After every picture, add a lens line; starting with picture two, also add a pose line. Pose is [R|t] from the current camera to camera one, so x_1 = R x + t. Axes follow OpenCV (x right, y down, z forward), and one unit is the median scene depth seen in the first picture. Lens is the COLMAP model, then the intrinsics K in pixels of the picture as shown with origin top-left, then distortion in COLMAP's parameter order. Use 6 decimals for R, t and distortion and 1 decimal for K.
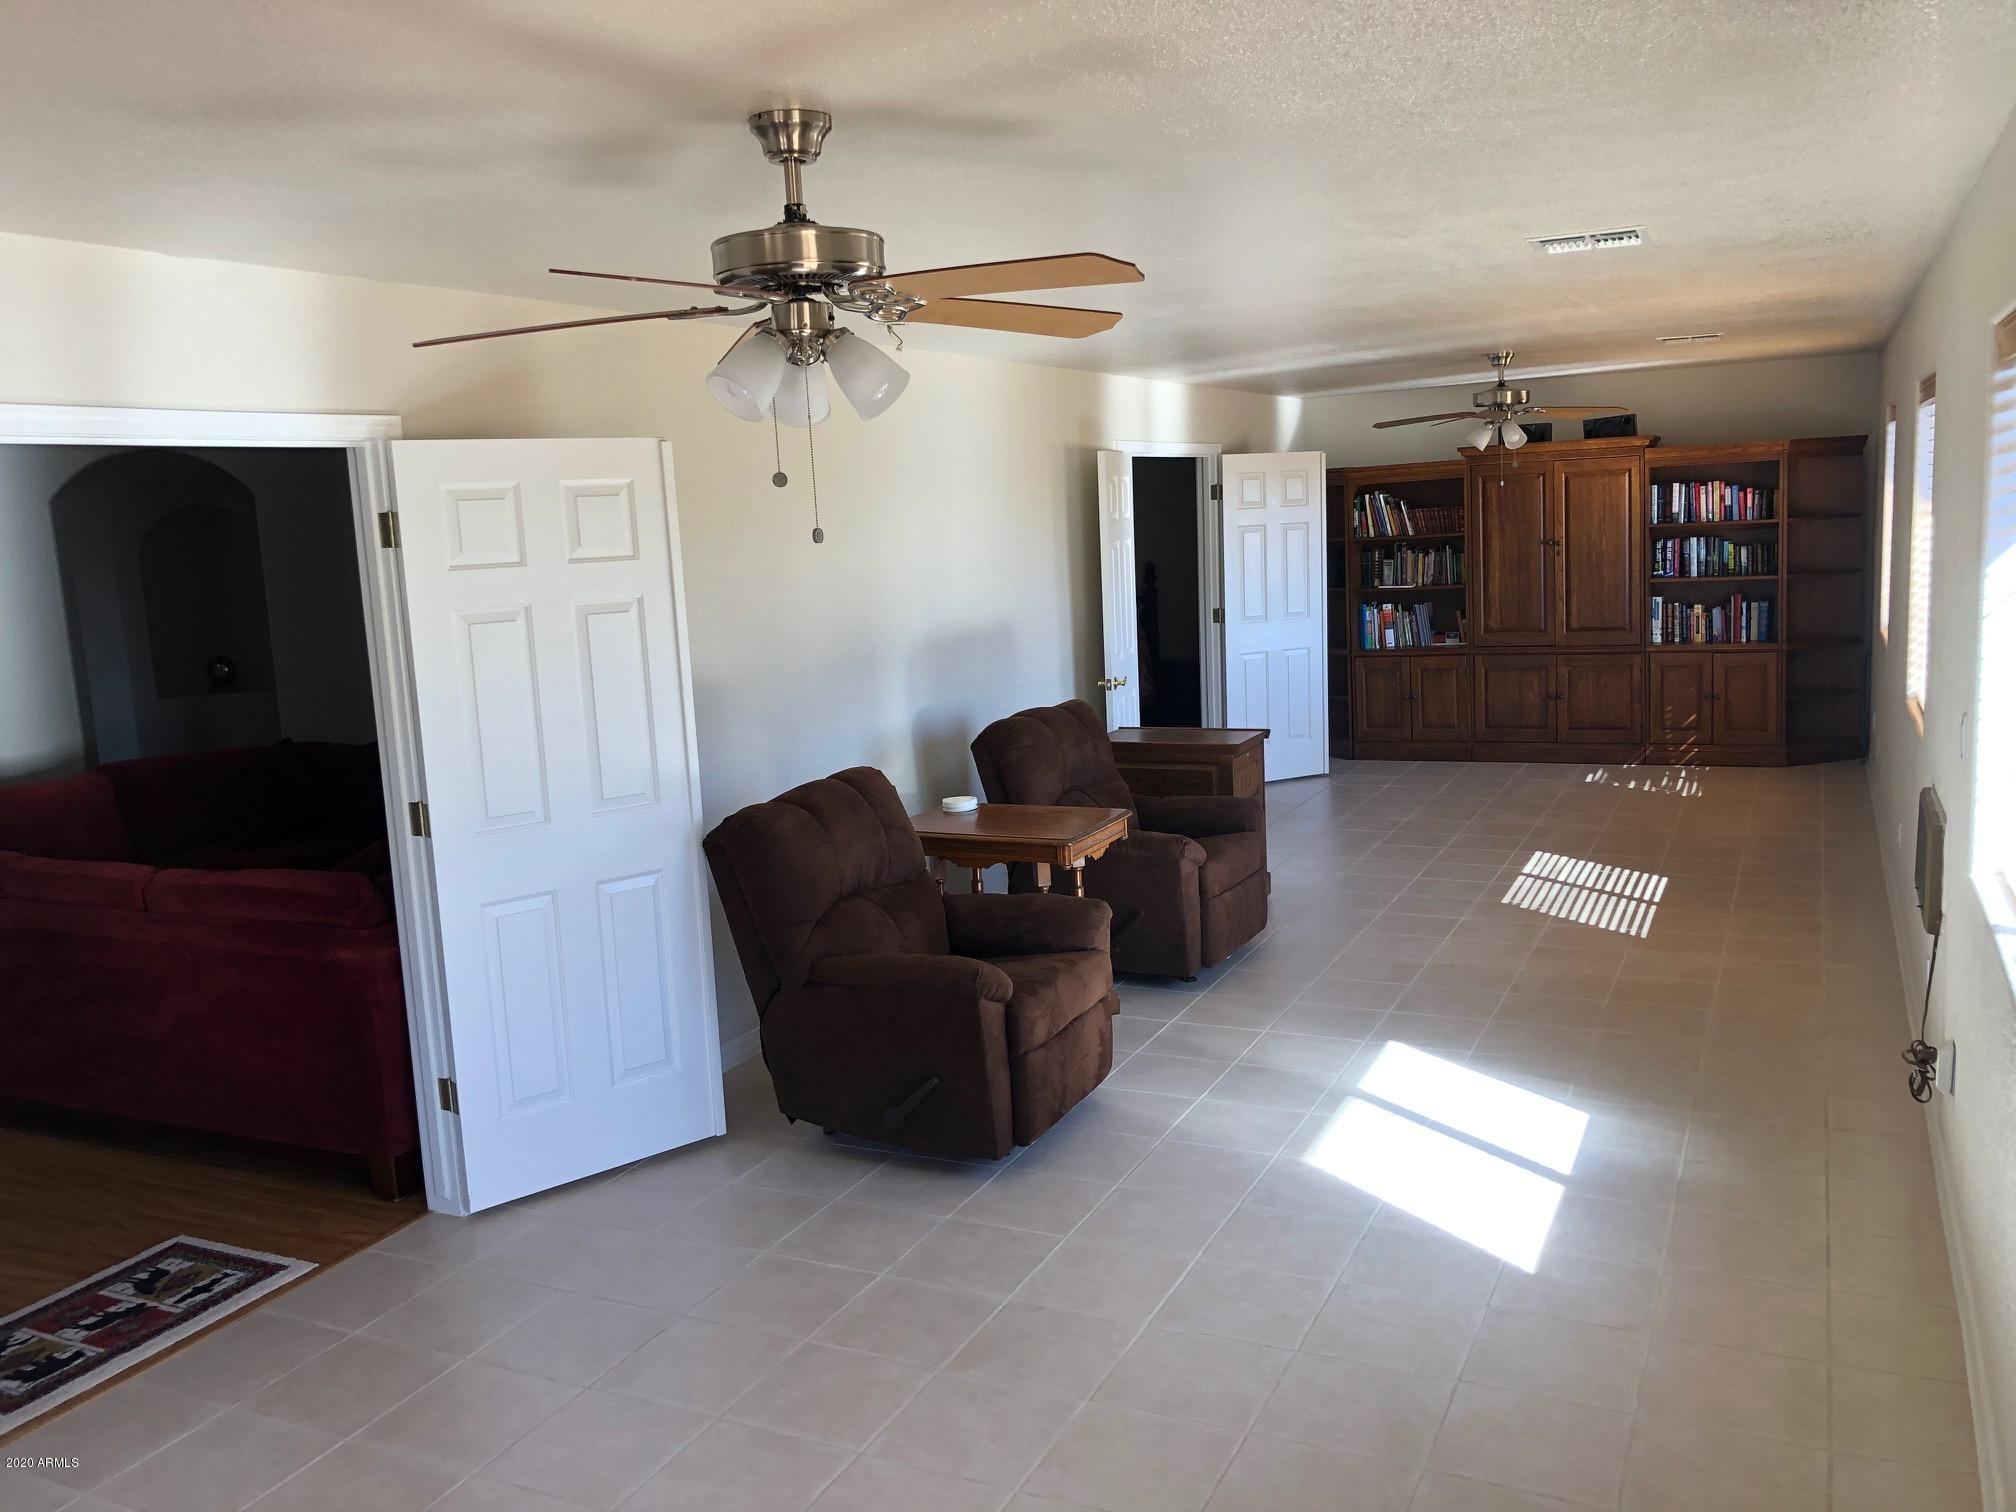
lens RADIAL K [[1662.5, 0, 1002.5], [0, 1662.5, 752.6], [0, 0, 1]] dist [0.038388, -0.010474]
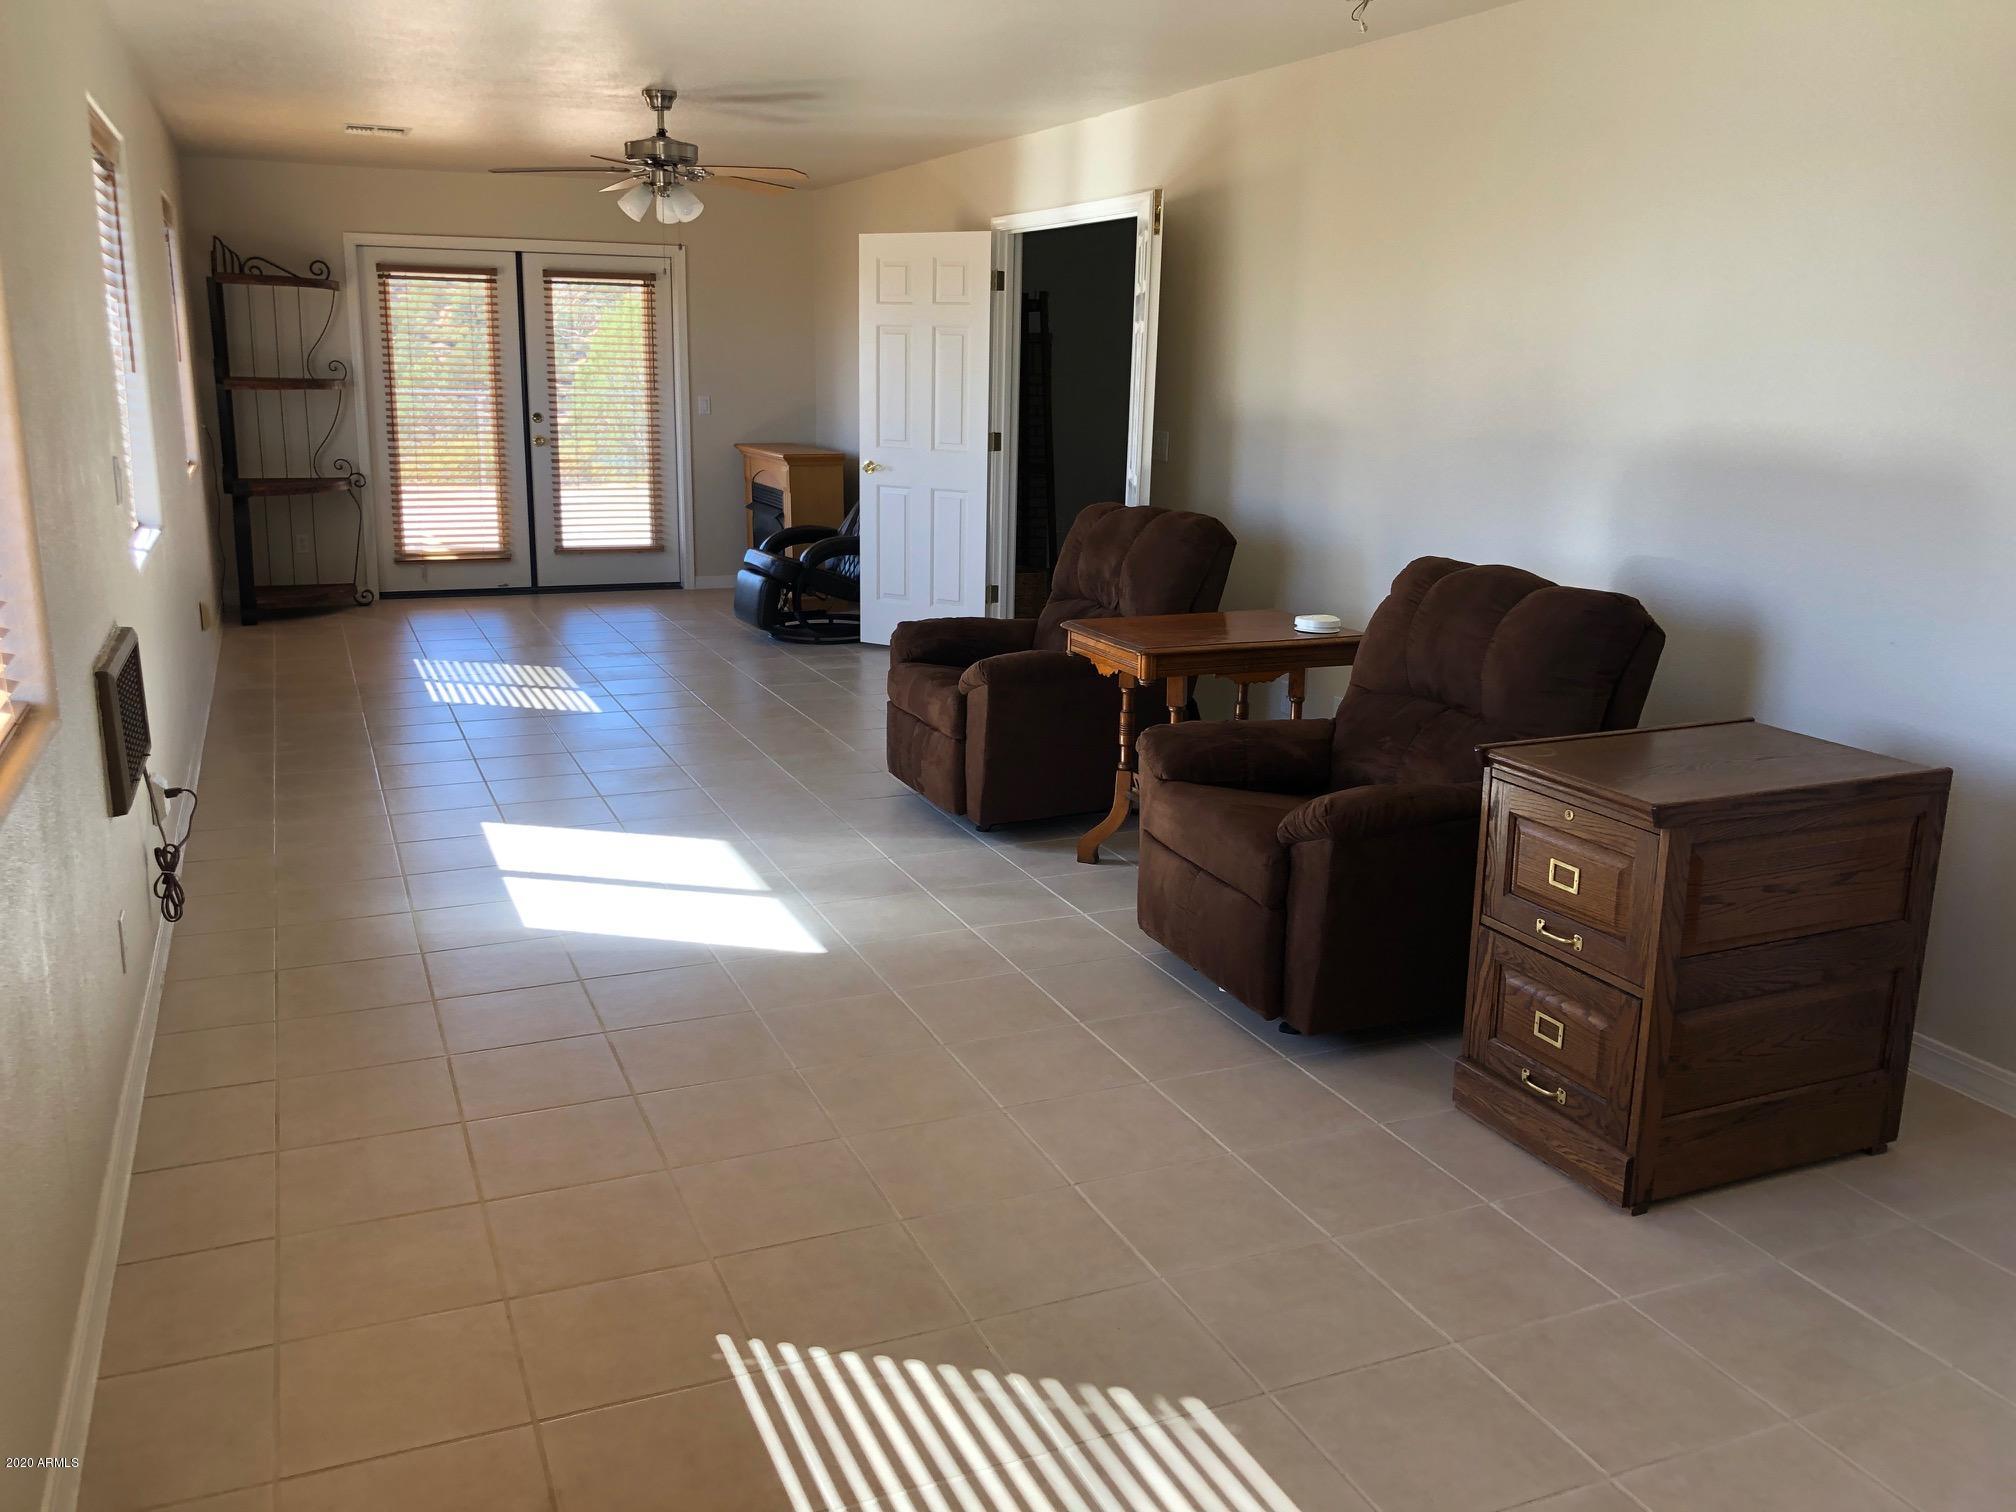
lens RADIAL K [[1662.5, 0, 1004.3], [0, 1662.5, 758.0], [0, 0, 1]] dist [0.038388, -0.010474]
pose [[-0.659367, 0.207988, -0.722479, 0.733906], [-0.101849, 0.927402, 0.359933, -0.200078], [0.744891, 0.310911, -0.590315, 1.528987]]
